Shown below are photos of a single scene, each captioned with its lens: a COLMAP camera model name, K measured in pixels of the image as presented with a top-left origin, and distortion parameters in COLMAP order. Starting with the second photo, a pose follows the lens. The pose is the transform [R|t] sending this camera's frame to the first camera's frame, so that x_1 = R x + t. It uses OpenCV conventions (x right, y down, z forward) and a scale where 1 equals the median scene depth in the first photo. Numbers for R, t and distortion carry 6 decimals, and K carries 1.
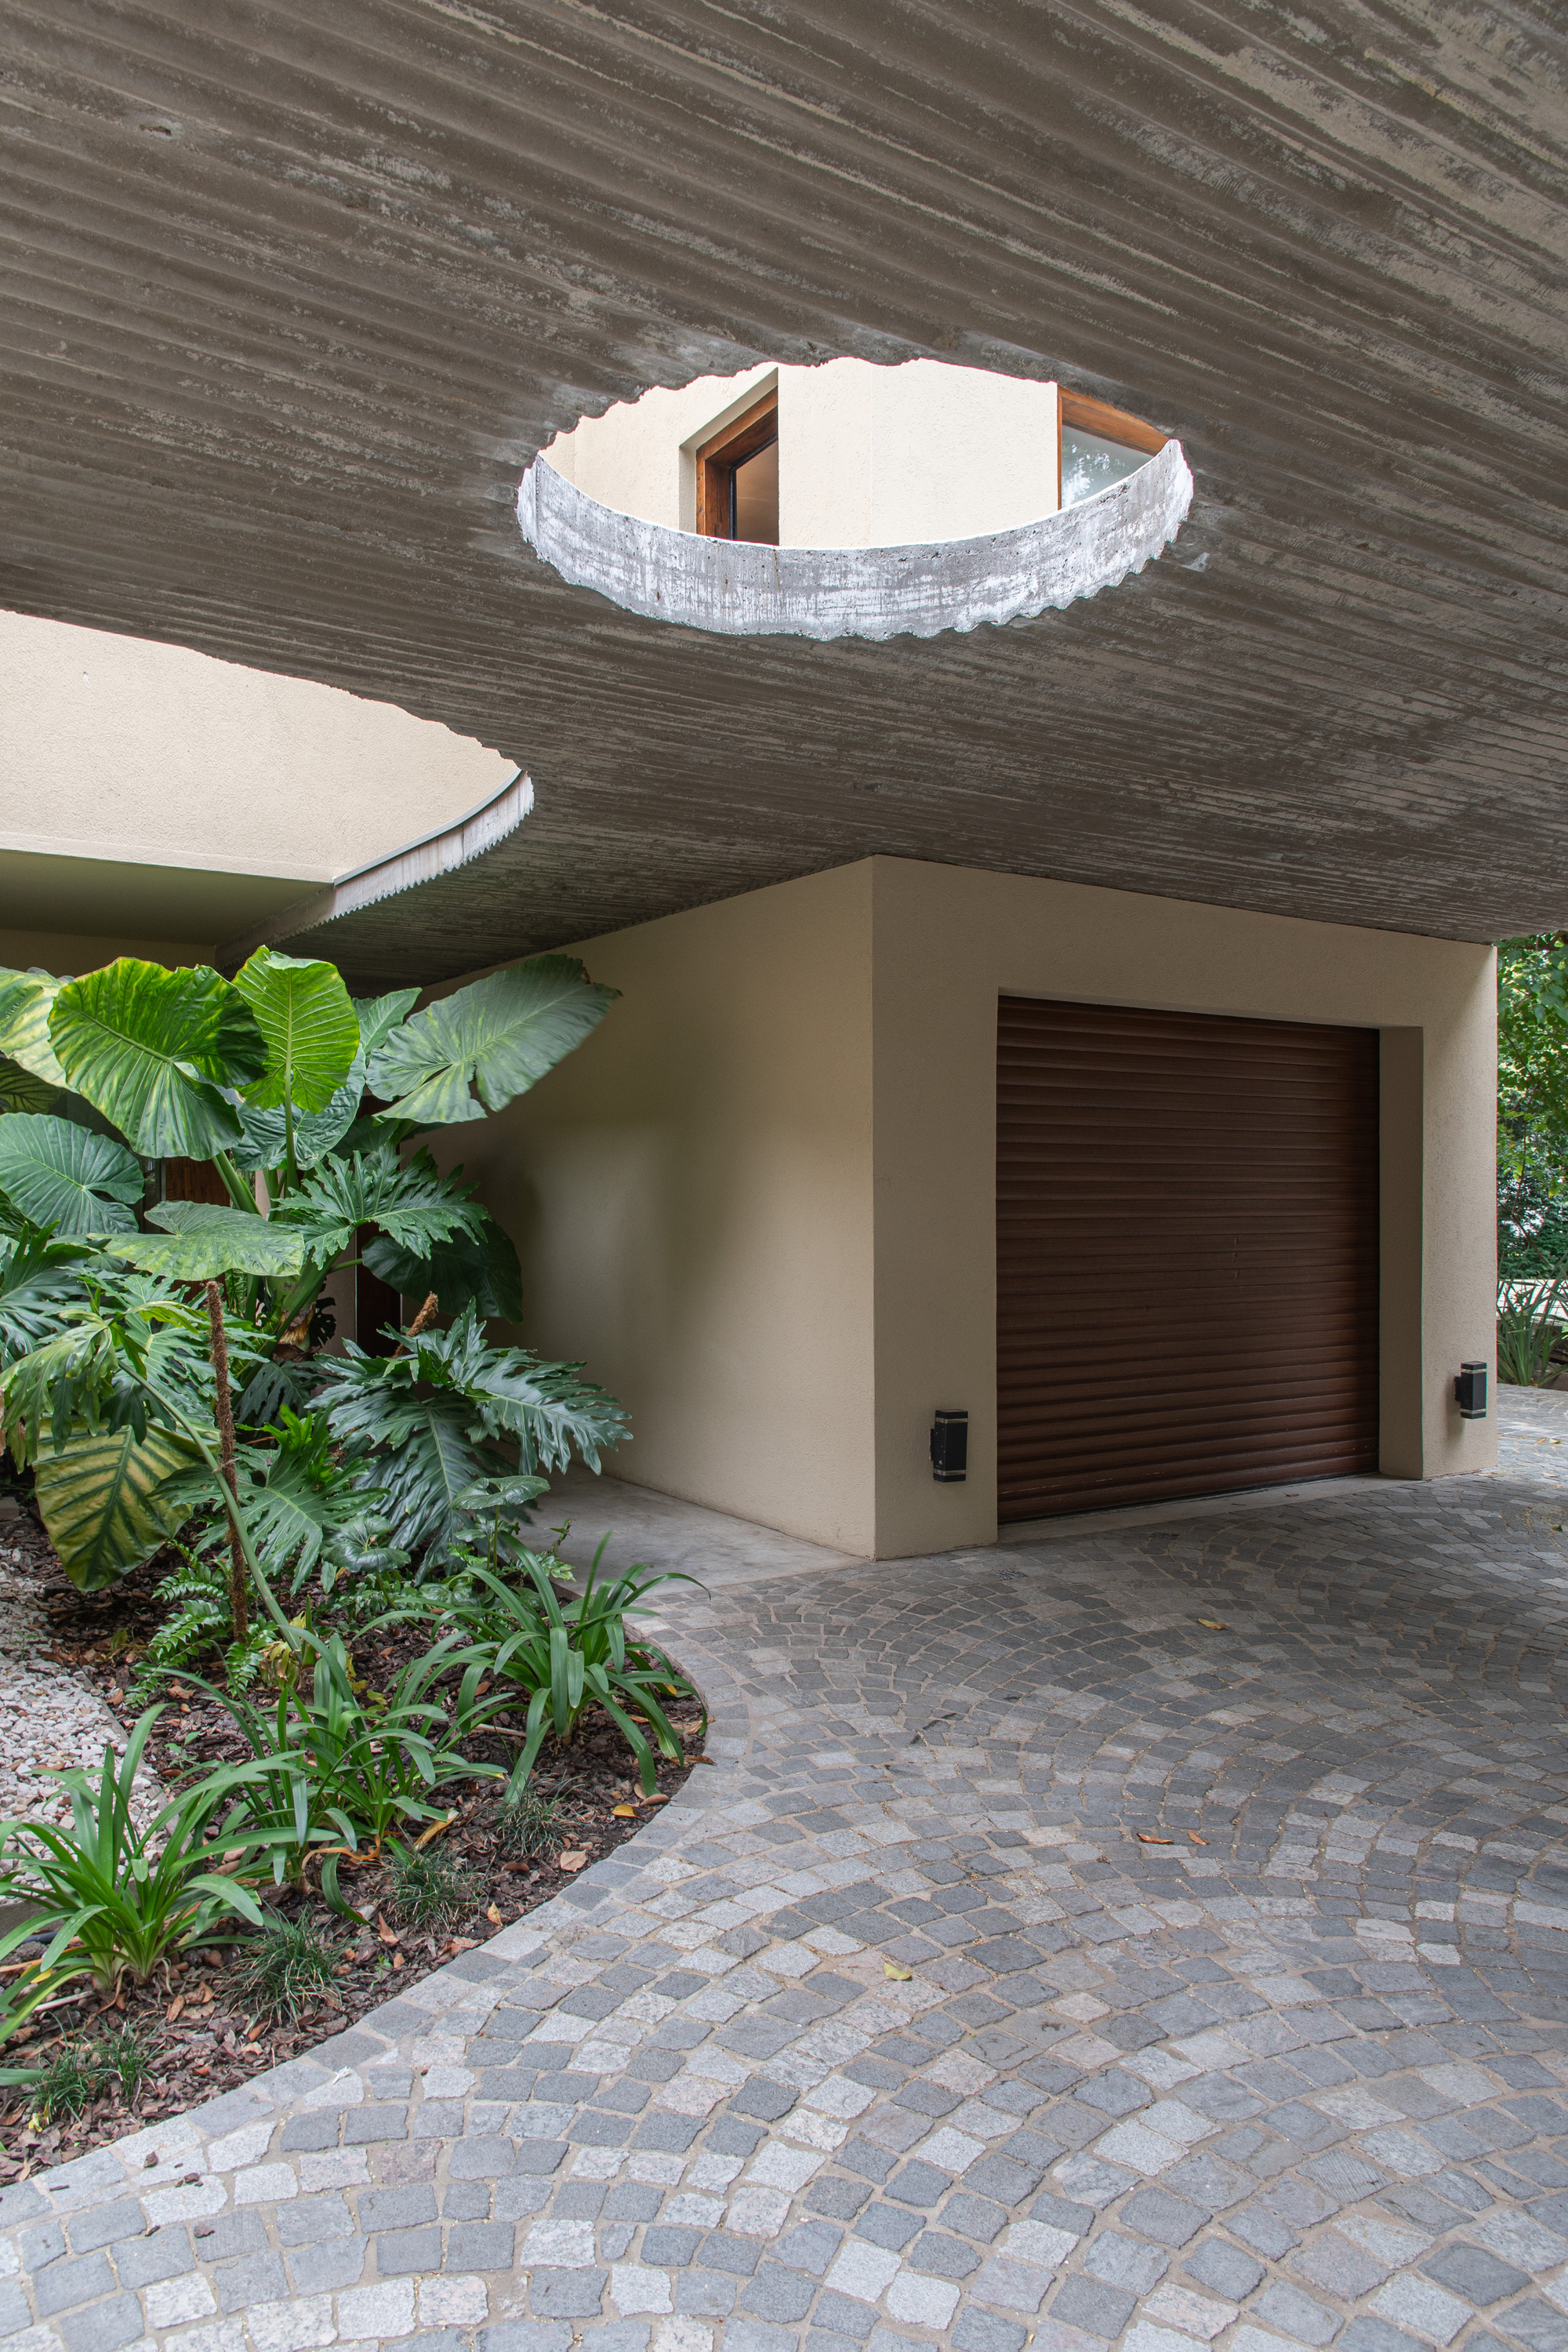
lens RADIAL K [[1617.9, 0, 767.1], [0, 1617.9, 1178.8], [0, 0, 1]] dist [0.003457, 0.002179]
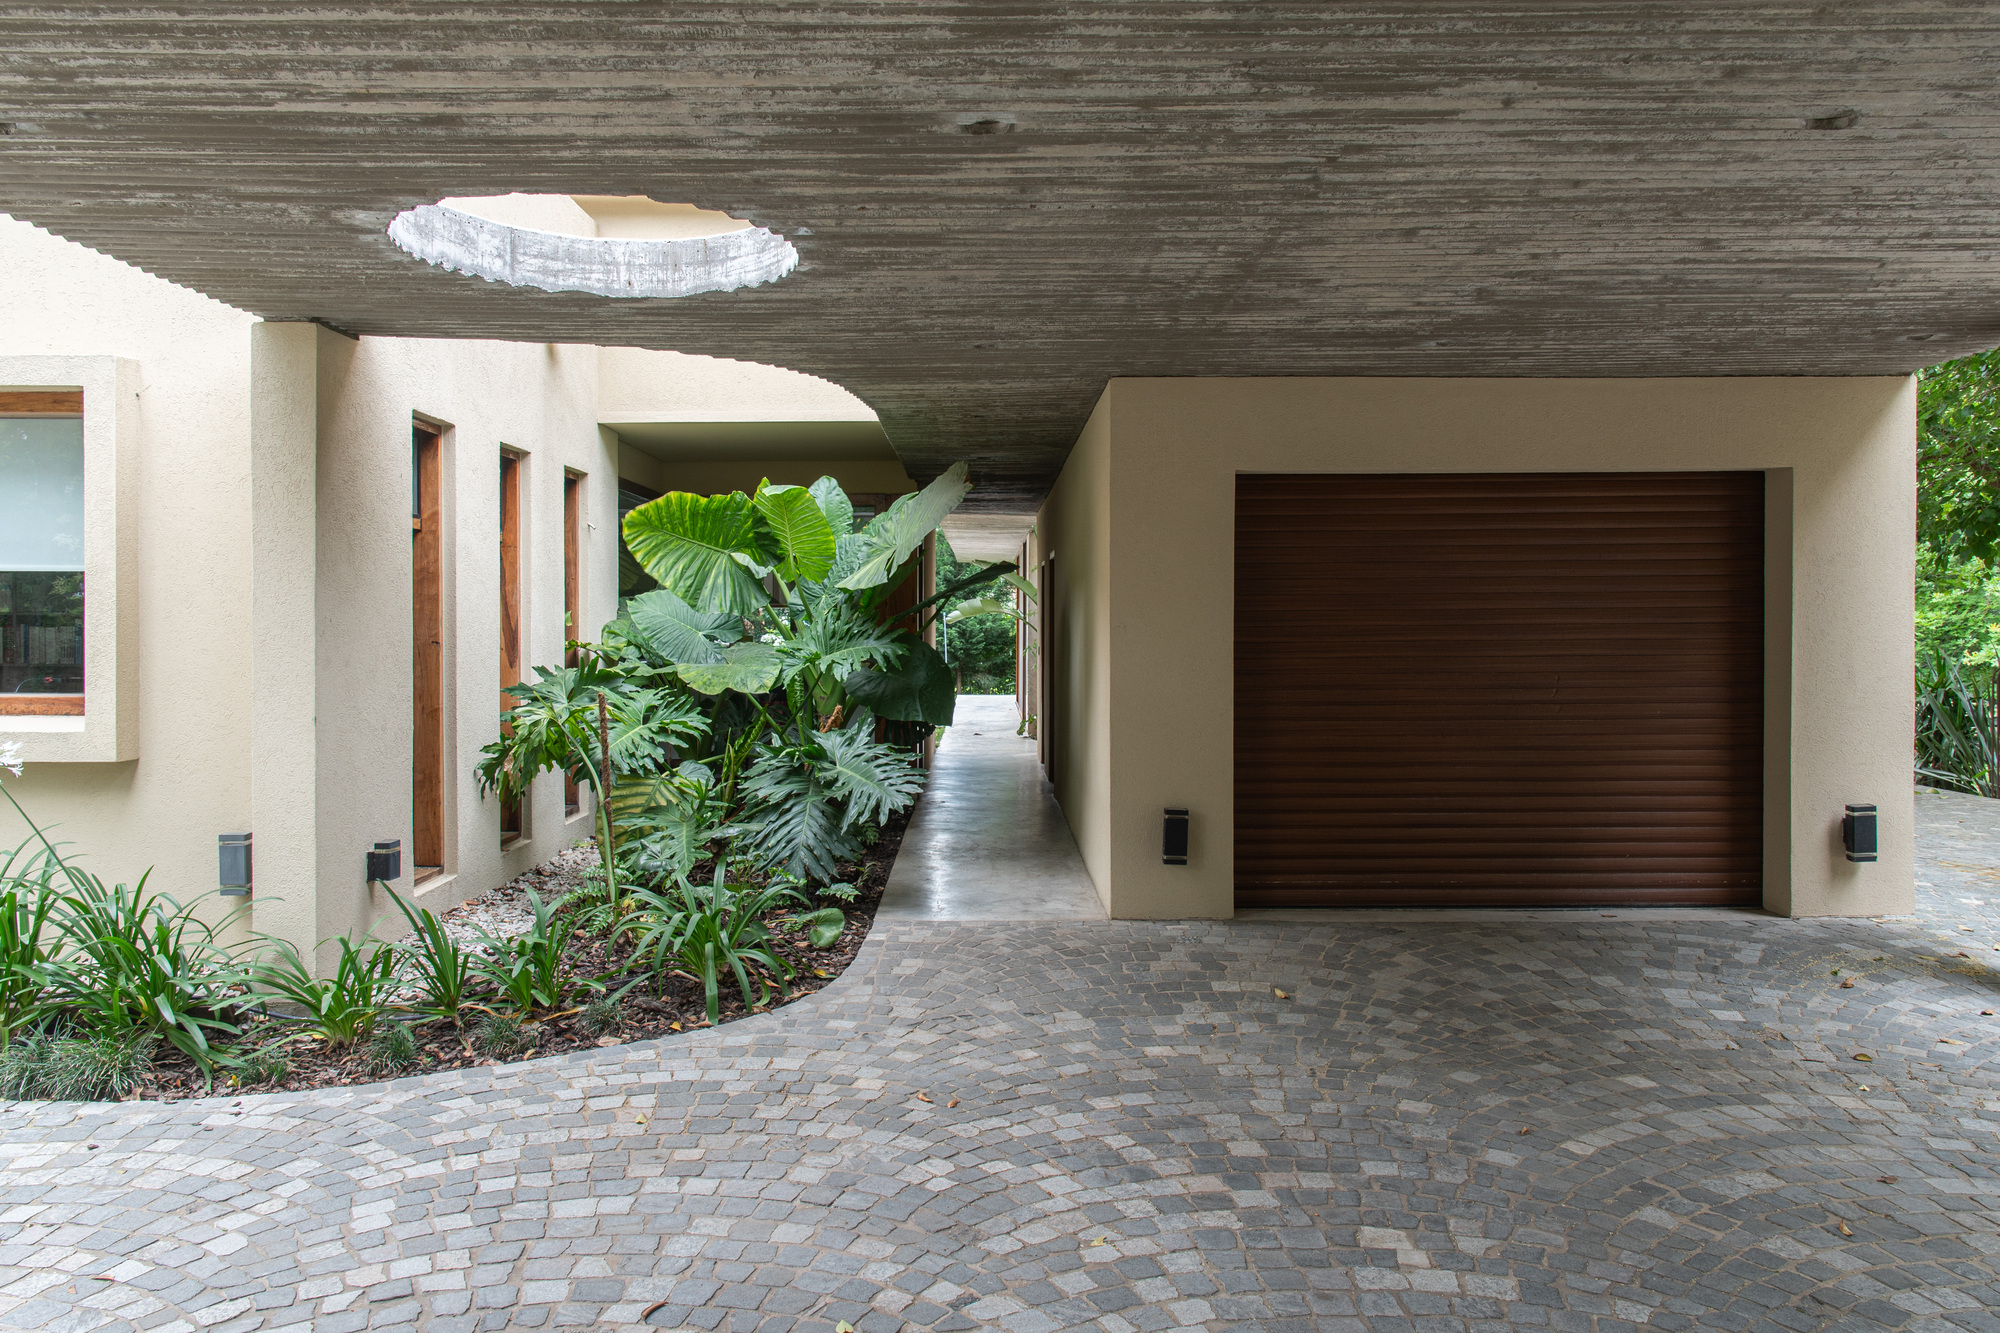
lens RADIAL K [[1410.4, 0, 1005.4], [0, 1410.4, 617.5], [0, 0, 1]] dist [0.001144, 0.000757]
pose [[0.840865, -0.006438, -0.541207, 0.805227], [0.010272, 0.999939, 0.004065, -0.016909], [0.541147, -0.008977, 0.840880, -0.003524]]
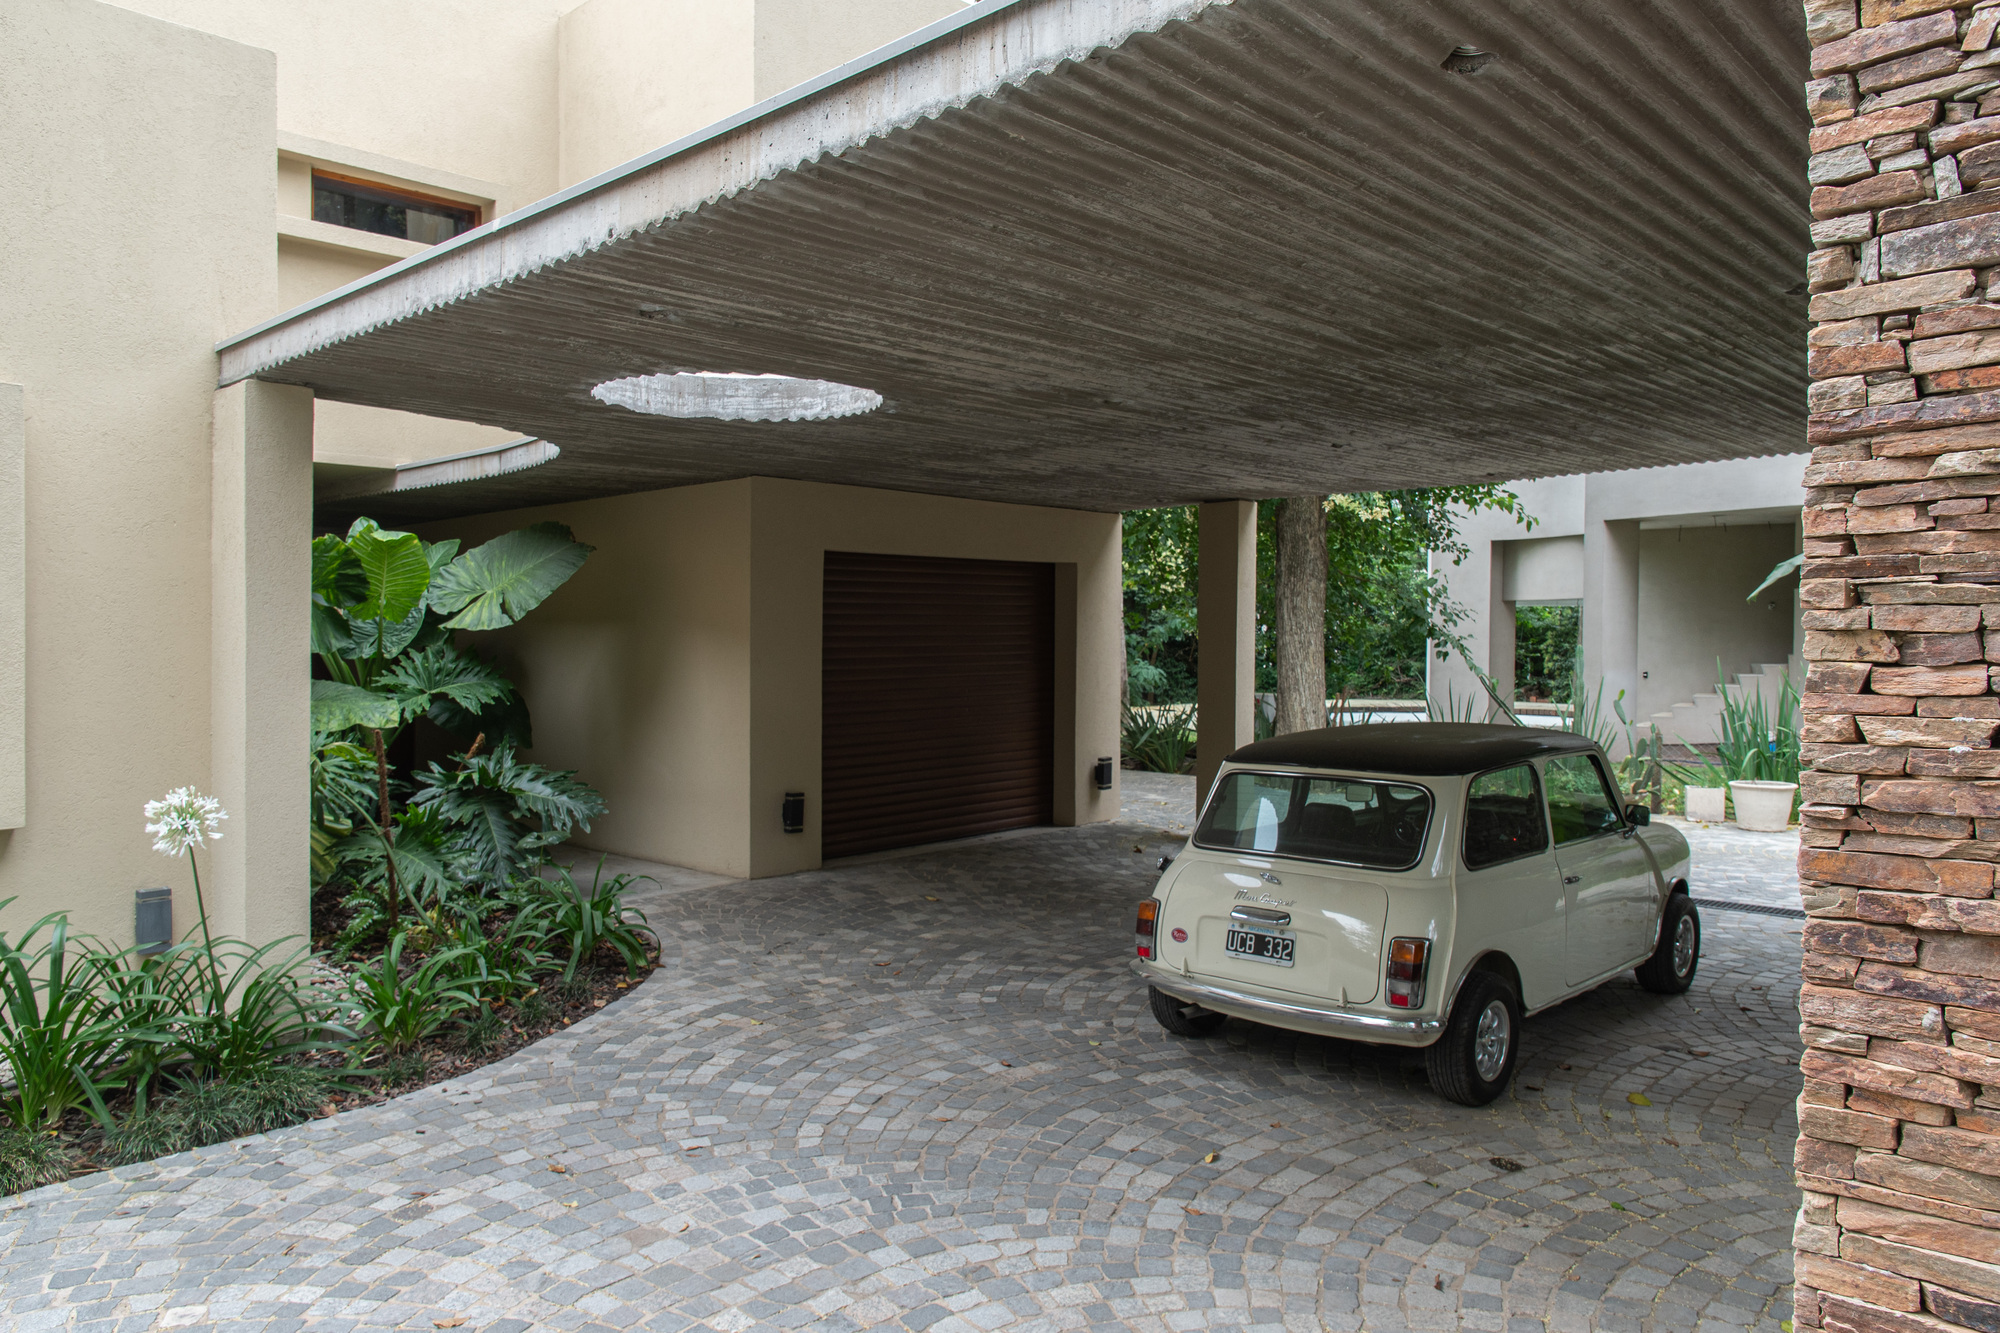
lens RADIAL K [[1375.8, 0, 1051.5], [0, 1375.8, 551.5], [0, 0, 1]] dist [0.003457, 0.002179]
pose [[0.961646, 0.009053, 0.274143, -0.040880], [0.005226, 0.998669, -0.051311, -0.053908], [-0.274243, 0.050776, 0.960319, -0.710337]]
